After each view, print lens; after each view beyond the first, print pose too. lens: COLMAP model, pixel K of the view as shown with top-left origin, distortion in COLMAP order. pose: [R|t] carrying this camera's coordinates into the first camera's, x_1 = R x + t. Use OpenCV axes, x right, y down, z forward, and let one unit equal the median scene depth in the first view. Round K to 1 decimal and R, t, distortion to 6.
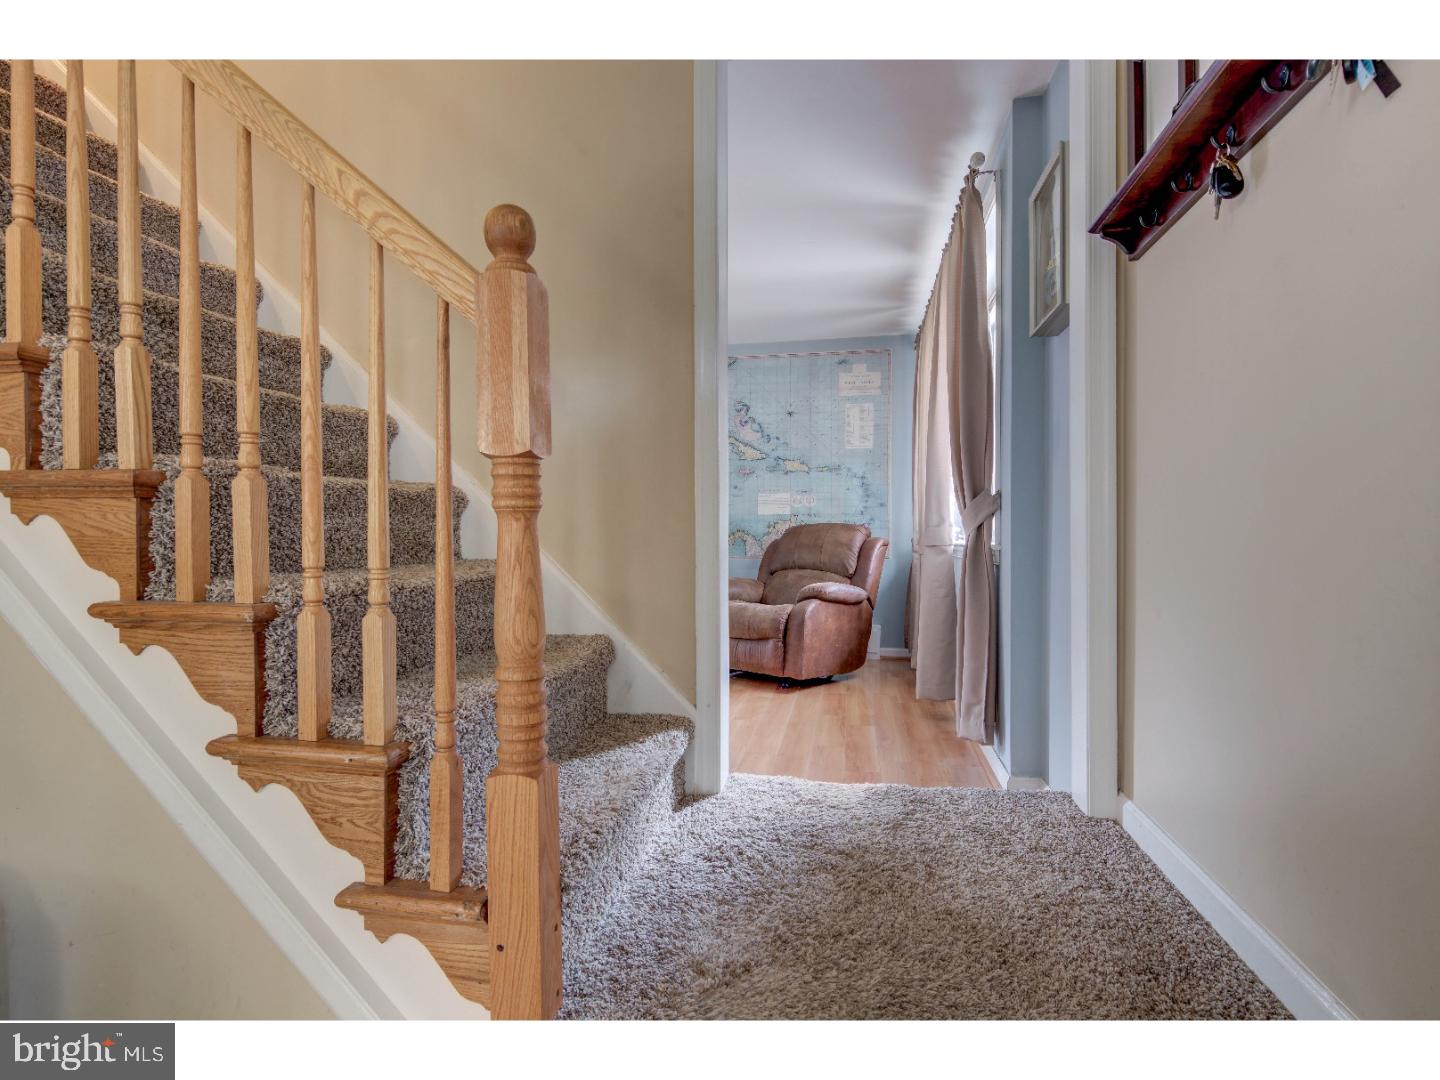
lens RADIAL K [[730.7, 0, 723.8], [0, 730.7, 543.4], [0, 0, 1]] dist [0.014431, -0.009525]
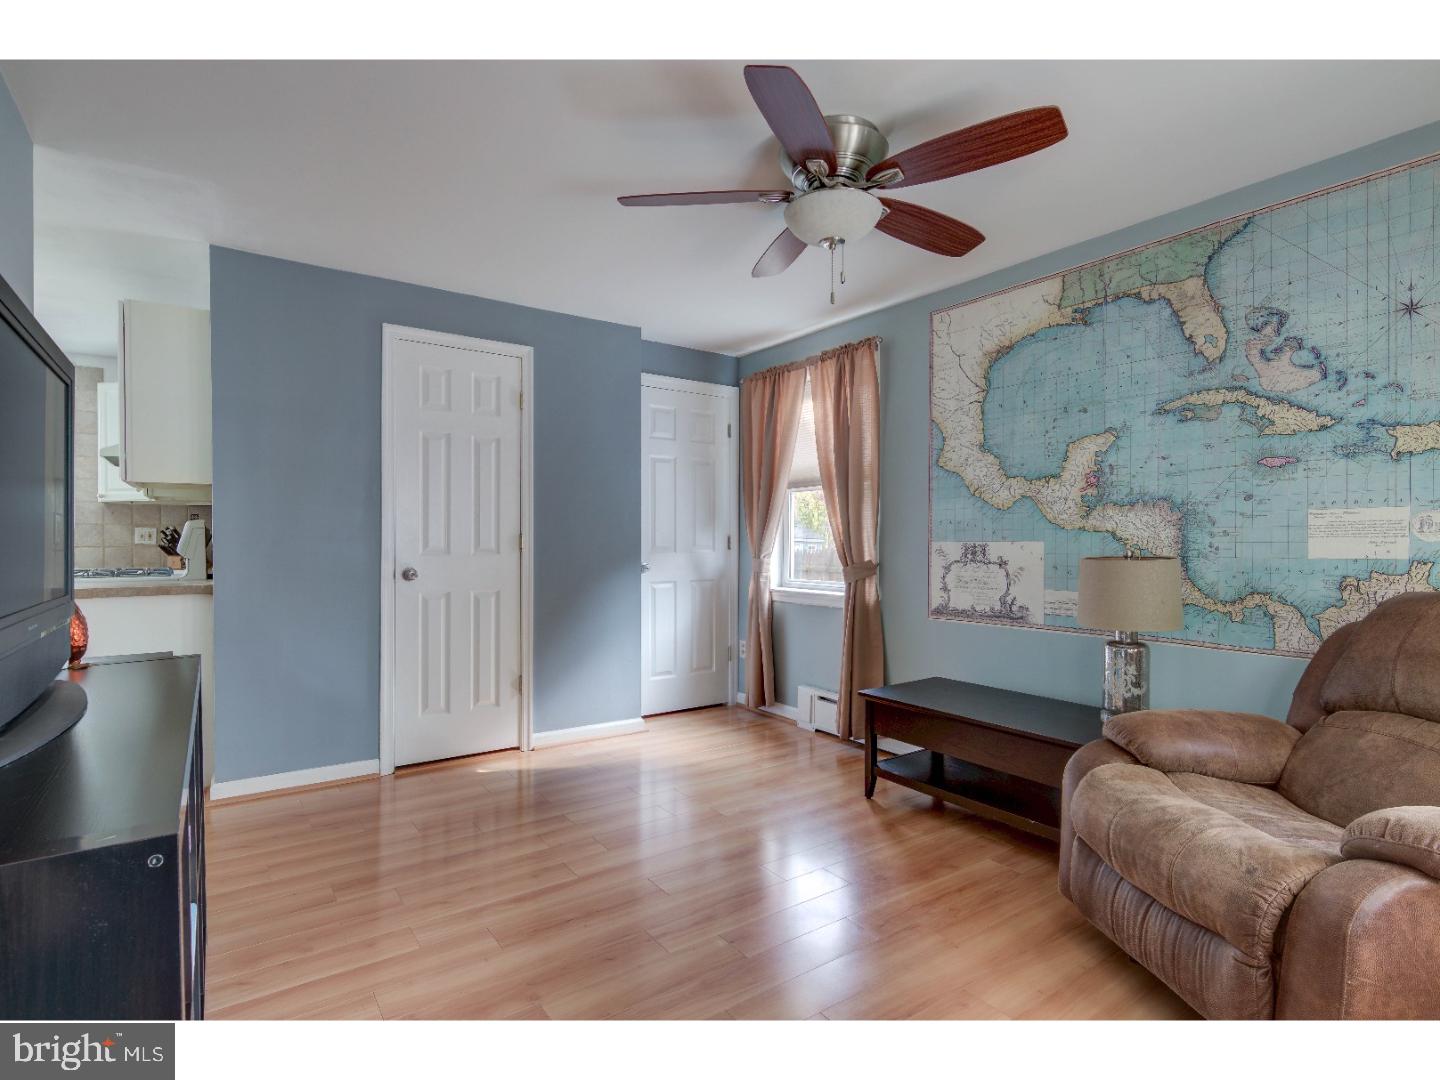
lens RADIAL K [[730.7, 0, 712.3], [0, 730.7, 544.9], [0, 0, 1]] dist [0.014431, -0.009525]
pose [[0.709130, 0.008639, -0.705025, 0.103797], [-0.012886, 0.999917, -0.000708, -0.042608], [0.704960, 0.009587, 0.709182, 0.442936]]
